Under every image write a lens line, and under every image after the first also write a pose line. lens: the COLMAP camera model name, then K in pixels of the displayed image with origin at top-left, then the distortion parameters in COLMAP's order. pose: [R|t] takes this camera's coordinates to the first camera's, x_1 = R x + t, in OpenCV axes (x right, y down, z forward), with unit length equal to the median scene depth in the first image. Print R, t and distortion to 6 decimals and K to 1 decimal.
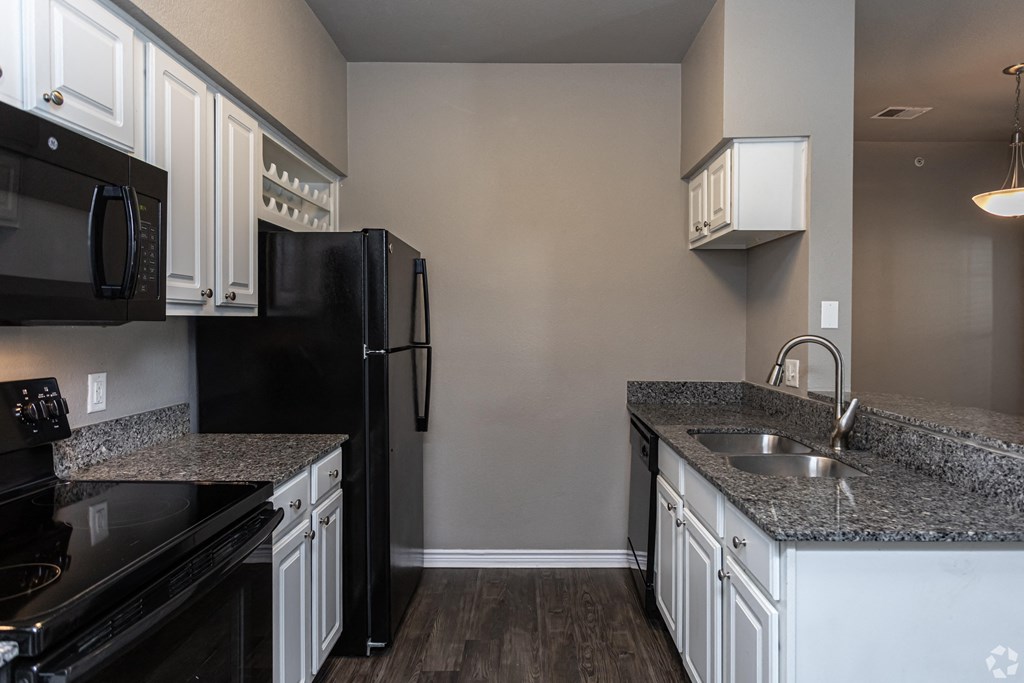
lens RADIAL K [[550.8, 0, 512.0], [0, 550.8, 341.5], [0, 0, 1]] dist [-0.001894, -0.000632]
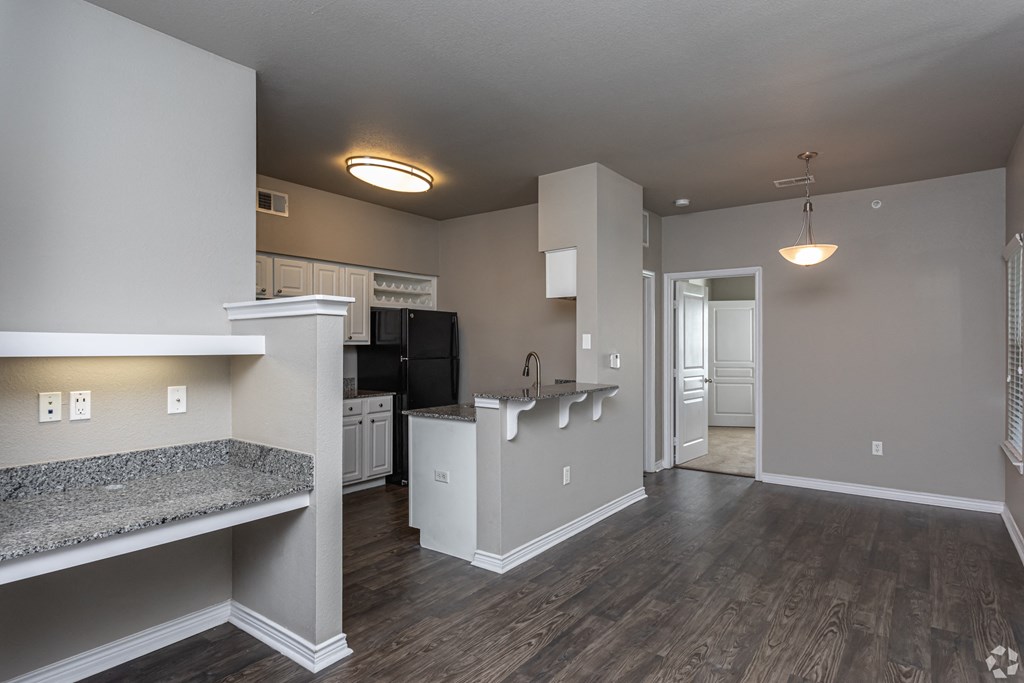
lens RADIAL K [[550.8, 0, 512.0], [0, 550.8, 341.5], [0, 0, 1]] dist [-0.001894, -0.000632]
pose [[0.808141, -0.008748, -0.588925, 1.495271], [-0.017320, 0.999104, -0.038608, 0.027121], [0.588735, 0.041401, 0.807265, -0.644001]]
